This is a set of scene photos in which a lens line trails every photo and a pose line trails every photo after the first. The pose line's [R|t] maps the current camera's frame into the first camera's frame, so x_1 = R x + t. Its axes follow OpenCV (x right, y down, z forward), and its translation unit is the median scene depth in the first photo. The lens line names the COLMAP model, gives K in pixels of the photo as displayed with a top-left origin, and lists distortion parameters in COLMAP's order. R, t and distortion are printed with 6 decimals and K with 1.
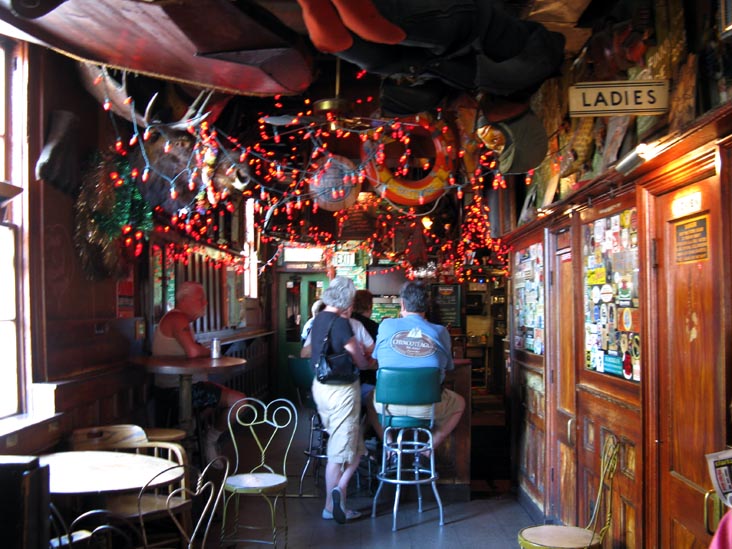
lens RADIAL K [[751.3, 0, 366.0], [0, 751.3, 274.5], [0, 0, 1]] dist [-0.199294, 0.224598]
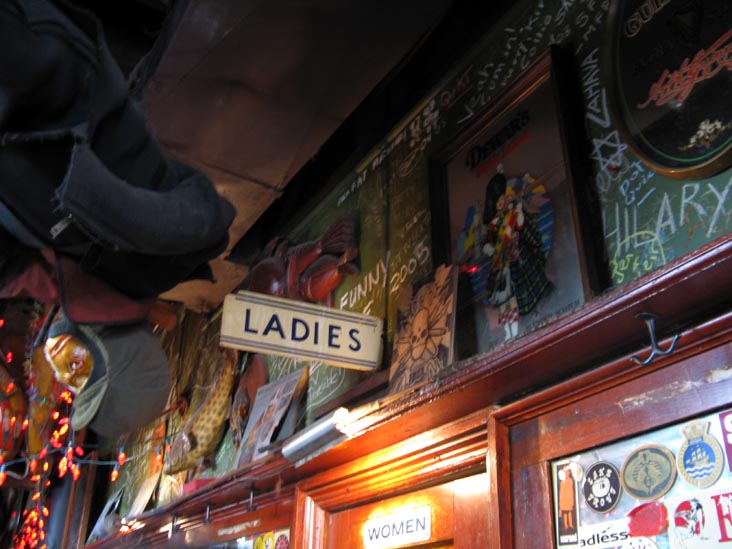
lens RADIAL K [[751.3, 0, 366.0], [0, 751.3, 274.5], [0, 0, 1]] dist [-0.199294, 0.224598]
pose [[0.850503, 0.267305, 0.452981, 0.095498], [-0.052629, 0.900159, -0.432371, -0.022472], [-0.523330, 0.343893, 0.779656, 0.450408]]
